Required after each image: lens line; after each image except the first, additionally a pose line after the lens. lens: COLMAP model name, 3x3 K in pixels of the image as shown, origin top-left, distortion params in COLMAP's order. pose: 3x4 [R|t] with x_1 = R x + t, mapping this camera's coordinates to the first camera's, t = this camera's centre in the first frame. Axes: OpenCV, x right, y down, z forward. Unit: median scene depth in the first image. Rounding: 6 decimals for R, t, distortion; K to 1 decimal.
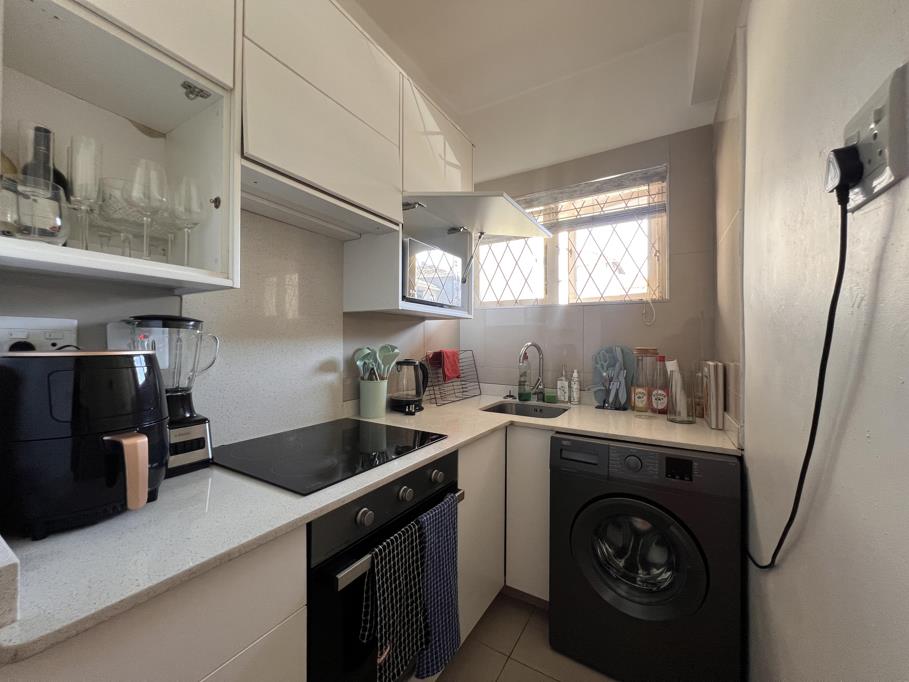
lens RADIAL K [[362.6, 0, 454.5], [0, 362.6, 341.0], [0, 0, 1]] dist [0.000272, 0.000109]
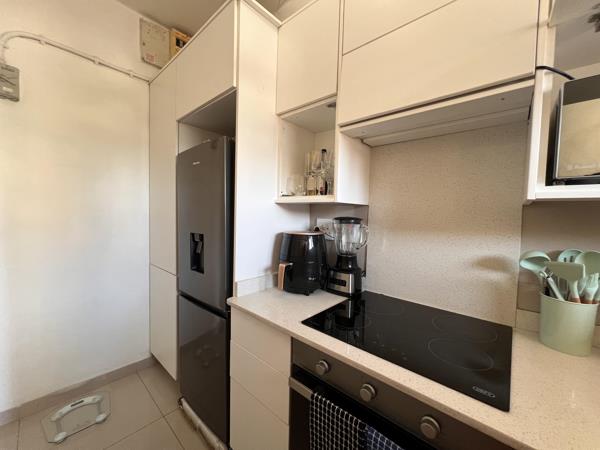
lens RADIAL K [[239.4, 0, 300.0], [0, 239.4, 225.0], [0, 0, 1]] dist [0.000272, 0.000109]
pose [[-0.191508, 0.036274, -0.980820, 0.402286], [-0.023591, 0.998858, 0.041547, -0.050976], [0.981207, 0.031095, -0.190434, 0.693241]]
